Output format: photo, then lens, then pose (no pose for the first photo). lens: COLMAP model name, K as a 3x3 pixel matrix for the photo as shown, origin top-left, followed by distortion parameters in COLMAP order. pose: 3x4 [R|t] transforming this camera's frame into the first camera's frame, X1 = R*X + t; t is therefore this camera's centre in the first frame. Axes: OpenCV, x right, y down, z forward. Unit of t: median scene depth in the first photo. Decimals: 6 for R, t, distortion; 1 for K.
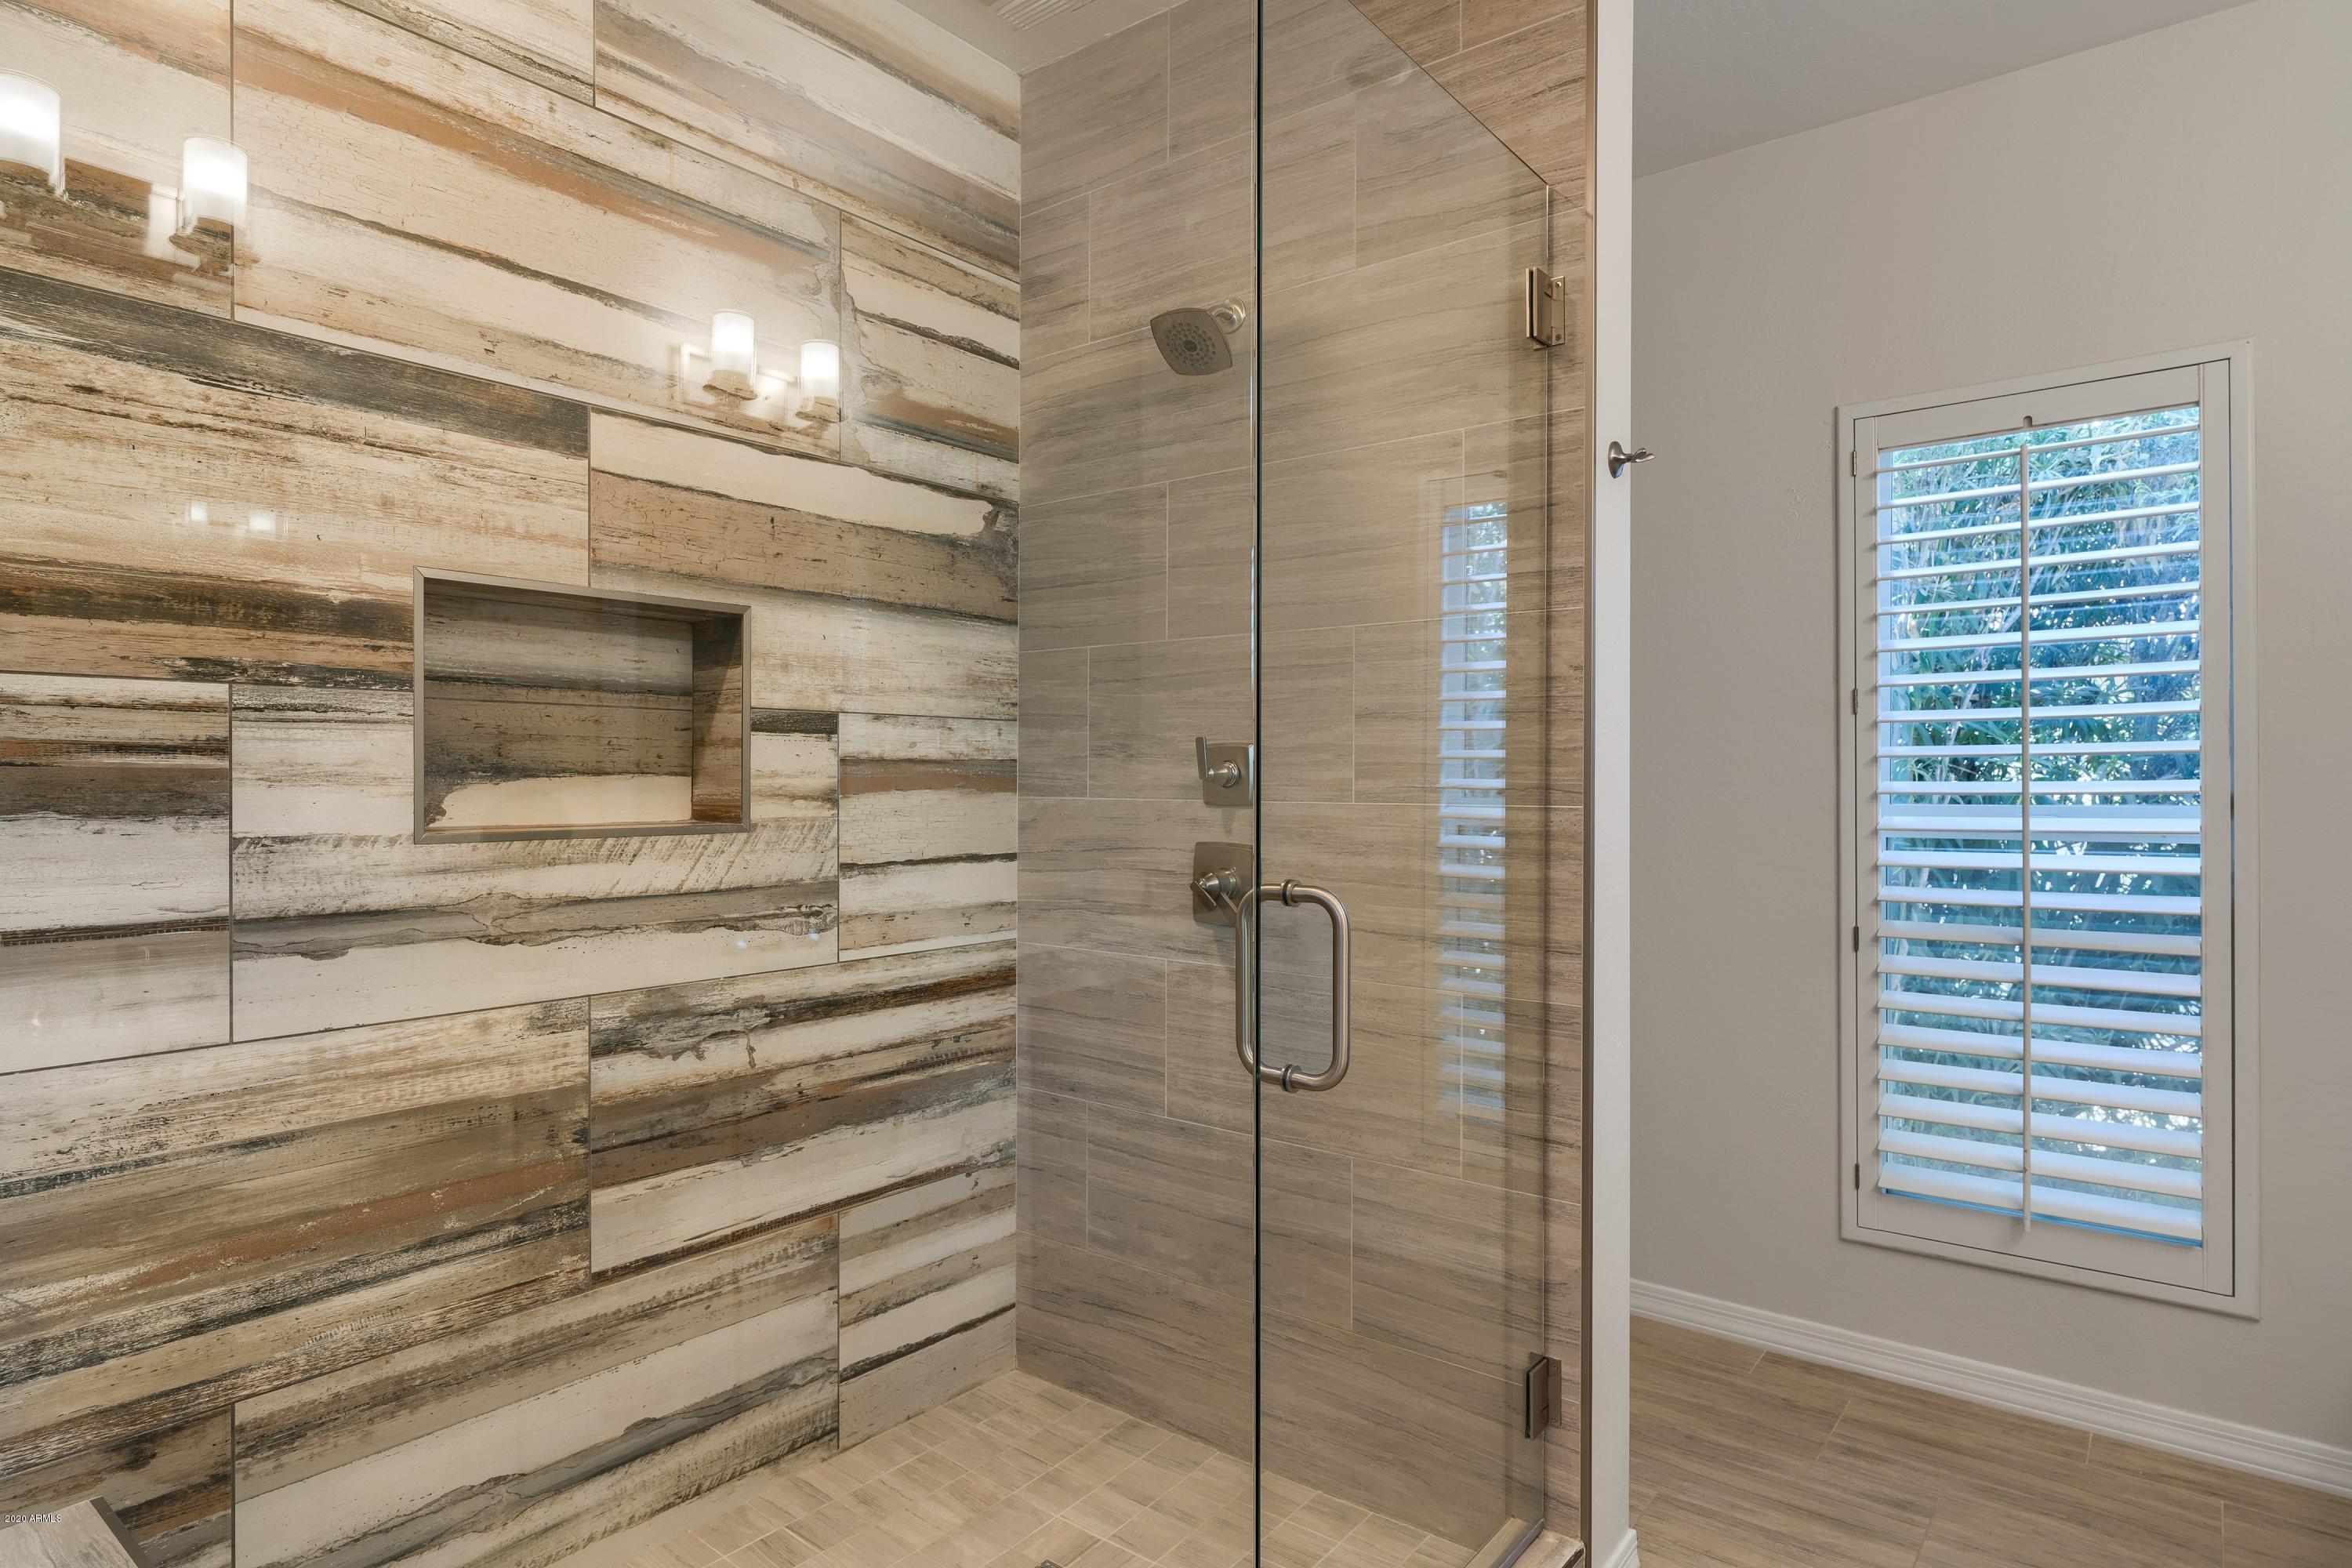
lens RADIAL K [[1288.2, 0, 1176.0], [0, 1288.2, 784.0], [0, 0, 1]] dist [-0.002794, -0.000264]
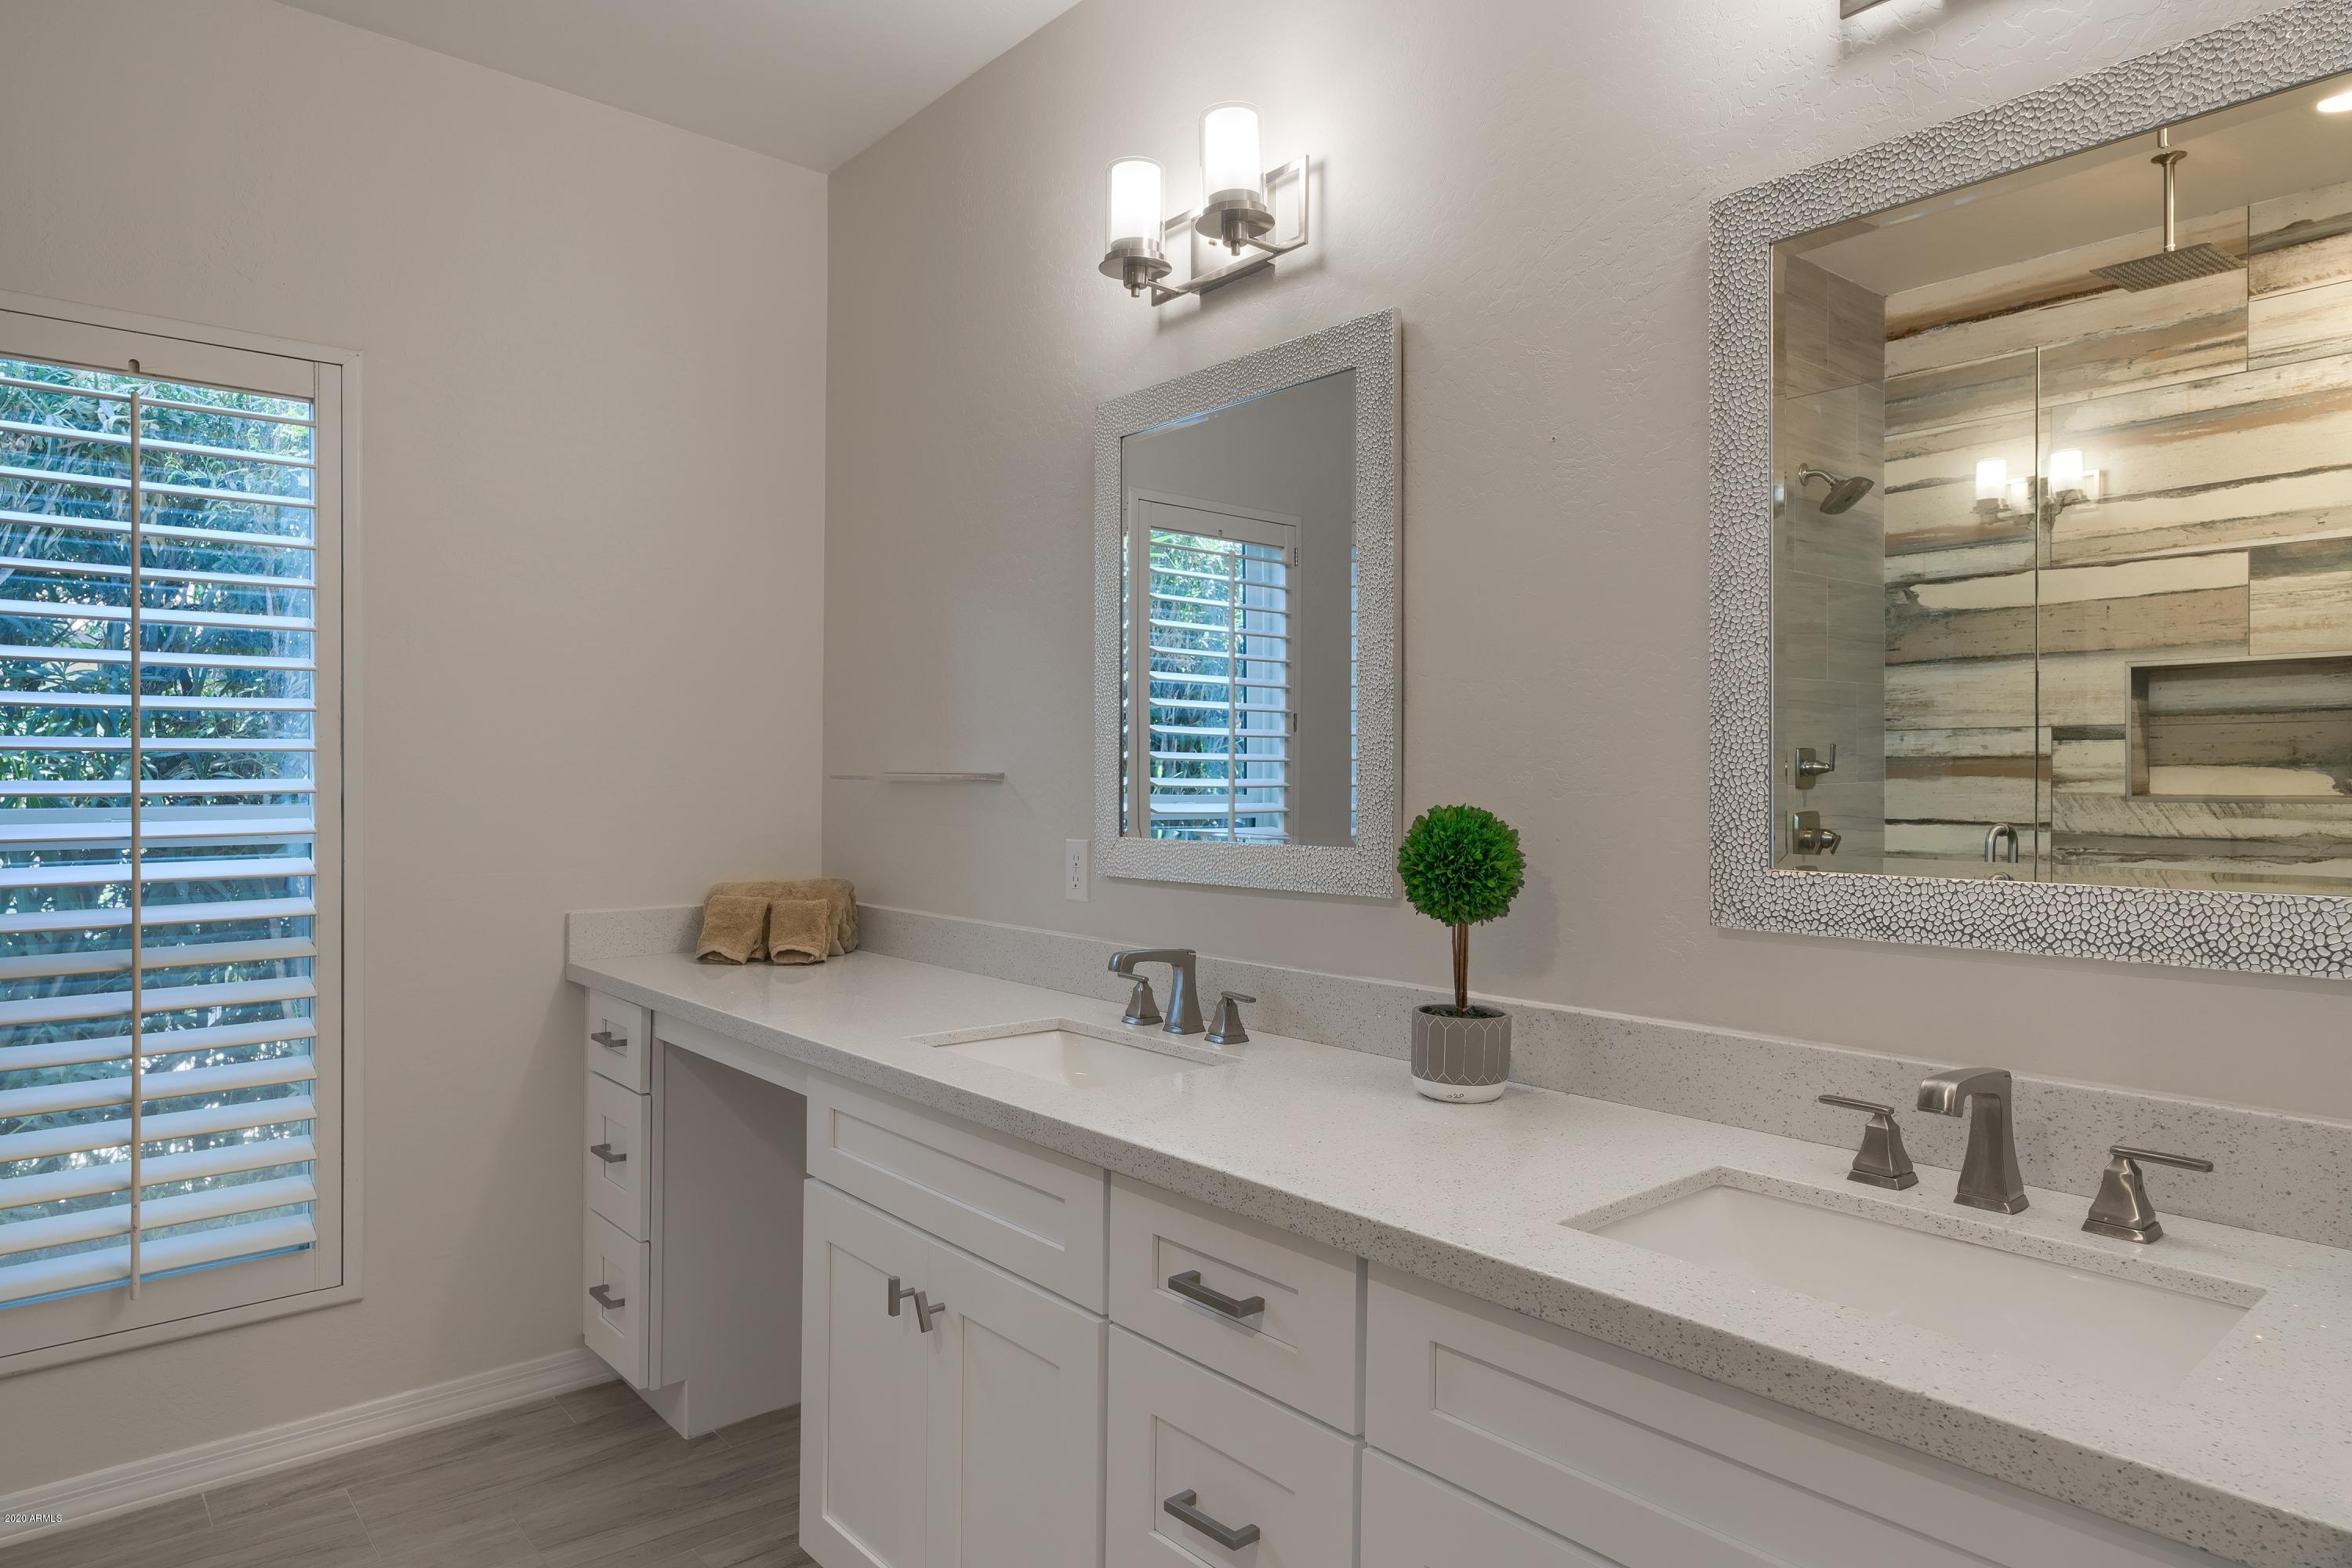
lens RADIAL K [[1432.5, 0, 1176.0], [0, 1432.5, 784.0], [0, 0, 1]] dist [0.001200, 0.001629]
pose [[0.177636, -0.002370, 0.984093, -0.168181], [0.002475, 0.999995, 0.001962, 0.000242], [-0.984093, 0.002087, 0.177641, 0.136677]]
